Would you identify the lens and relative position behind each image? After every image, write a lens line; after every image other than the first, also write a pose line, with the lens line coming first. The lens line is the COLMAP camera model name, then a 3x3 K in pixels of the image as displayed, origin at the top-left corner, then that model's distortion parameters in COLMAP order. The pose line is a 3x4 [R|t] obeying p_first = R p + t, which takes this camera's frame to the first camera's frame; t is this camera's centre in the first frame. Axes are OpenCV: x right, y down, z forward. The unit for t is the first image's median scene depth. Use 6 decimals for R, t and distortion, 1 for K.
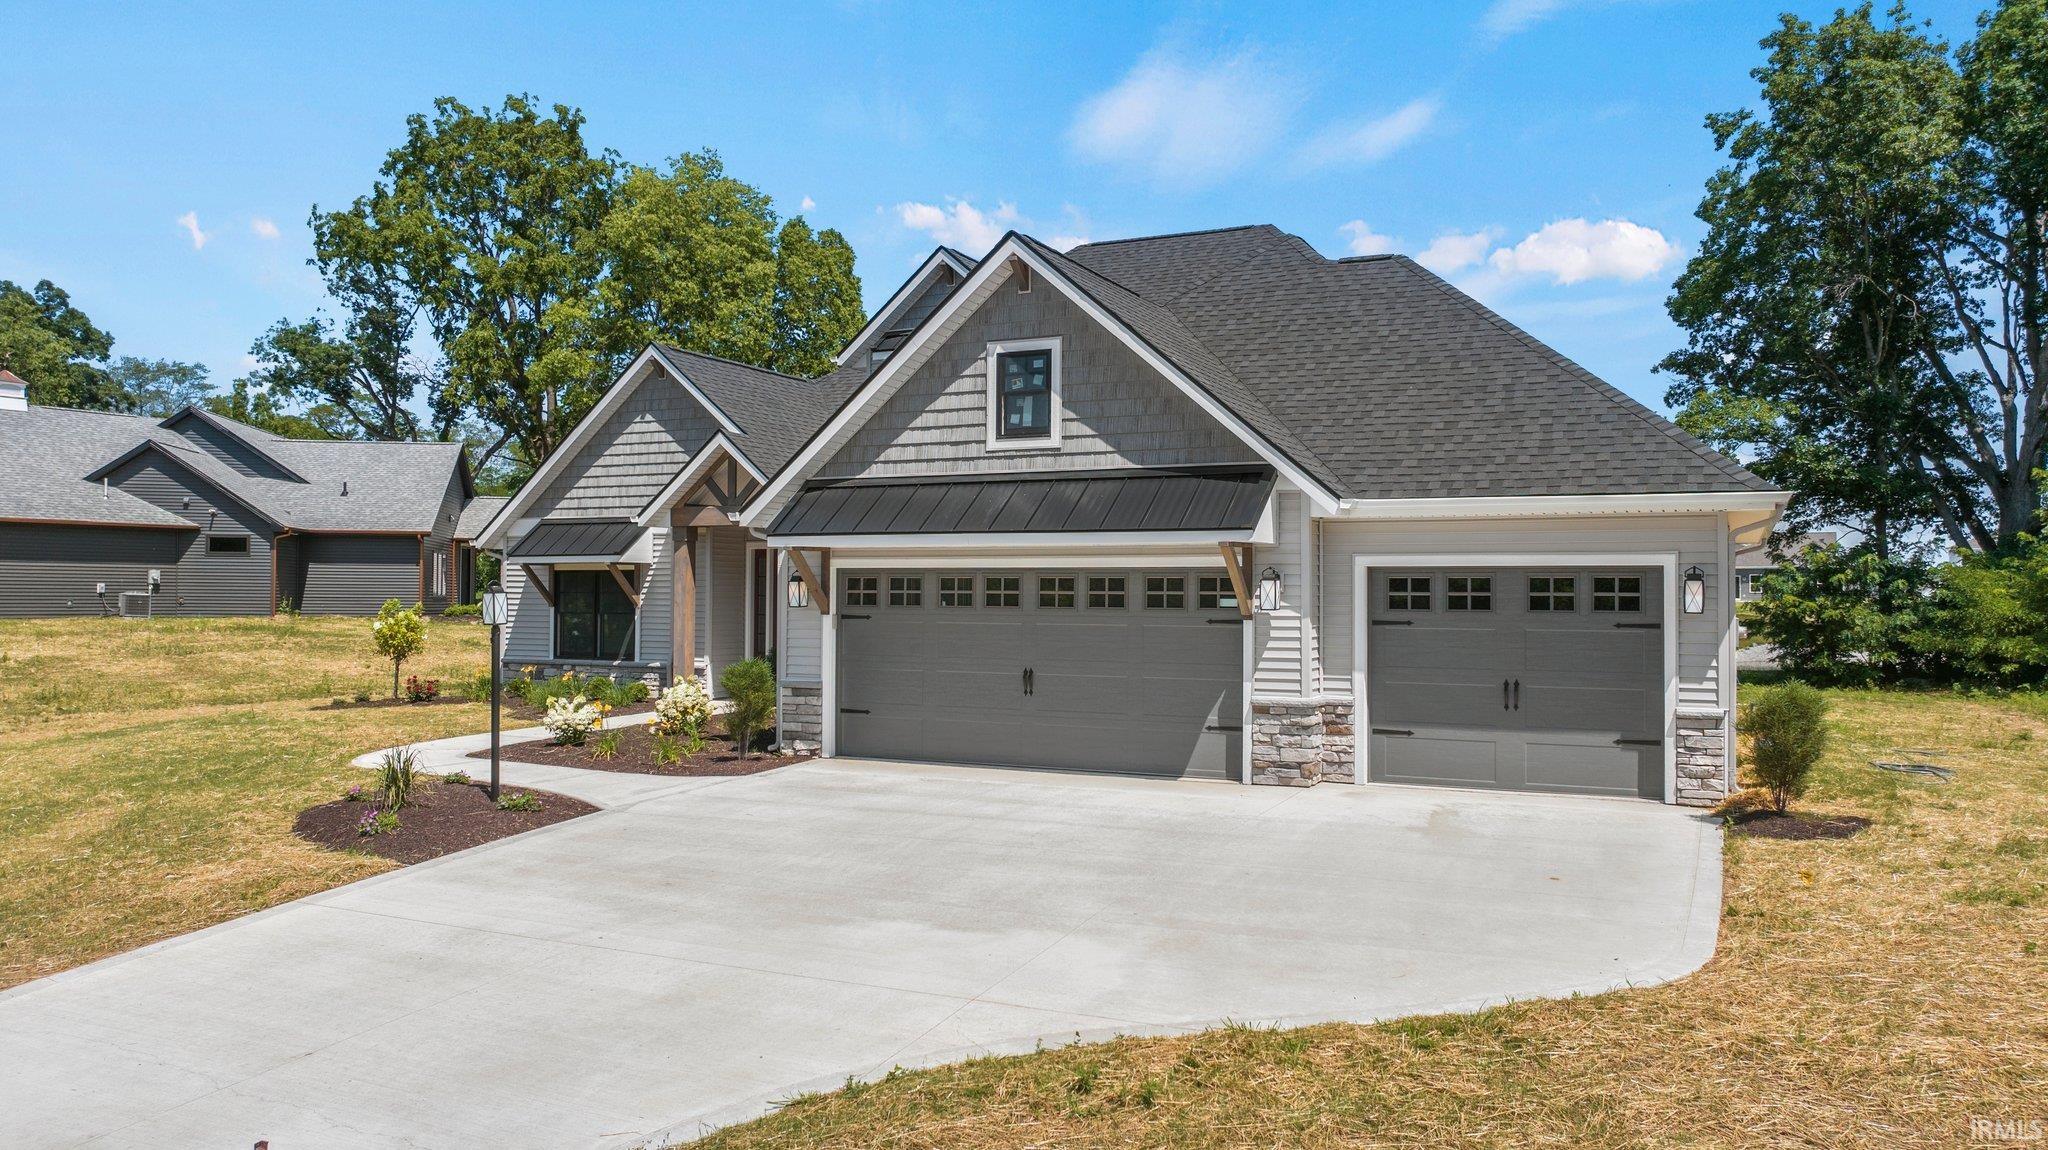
lens RADIAL K [[1458.5, 0, 1026.3], [0, 1458.5, 517.1], [0, 0, 1]] dist [-0.002941, -0.000326]
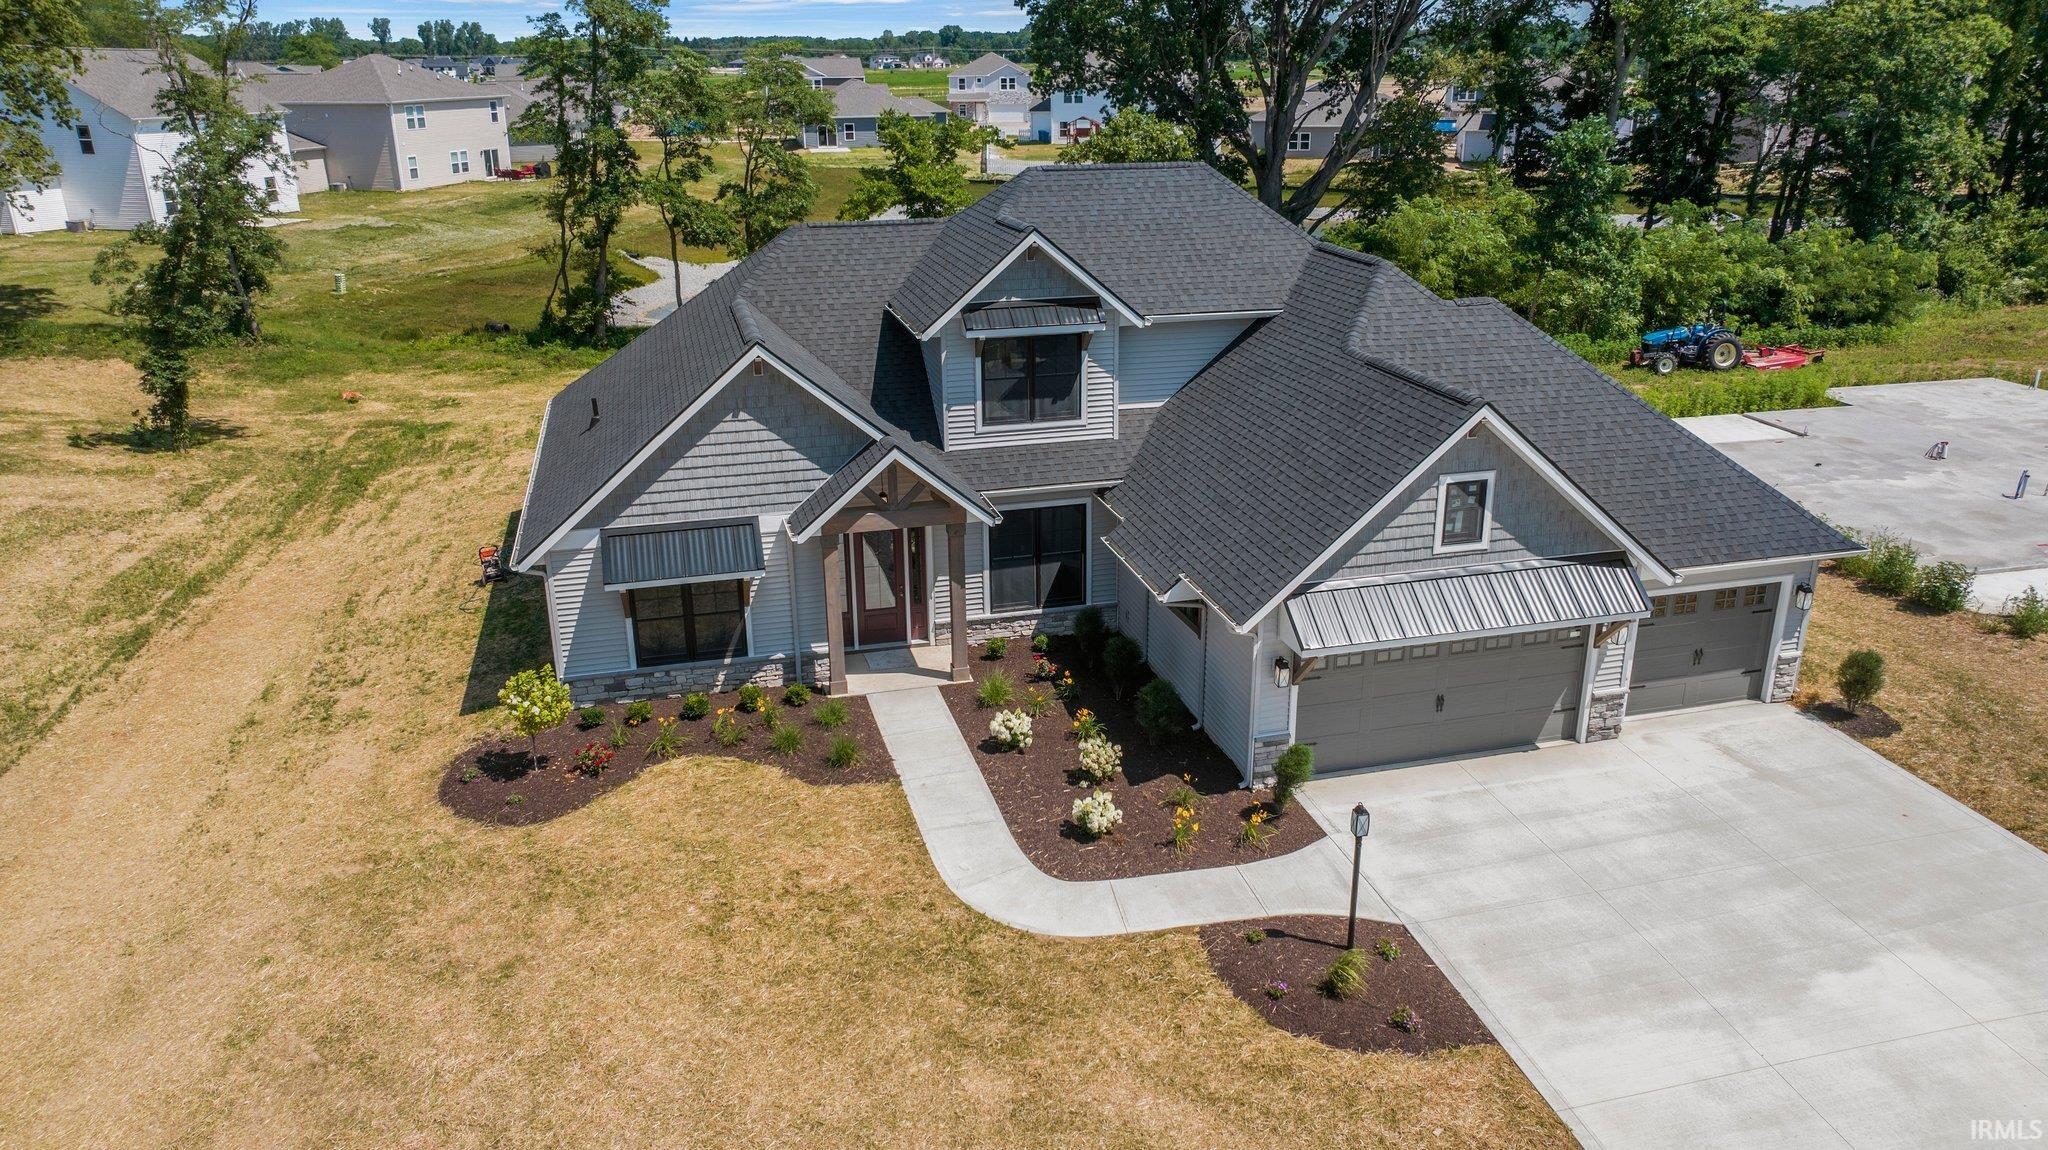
lens RADIAL K [[1439.1, 0, 1022.4], [0, 1439.1, 503.6], [0, 0, 1]] dist [0.000688, -0.065878]
pose [[0.758746, -0.204565, 0.618431, -1.132041], [-0.022802, 0.940485, 0.339069, -0.533816], [-0.650987, -0.271369, 0.708925, 0.334878]]
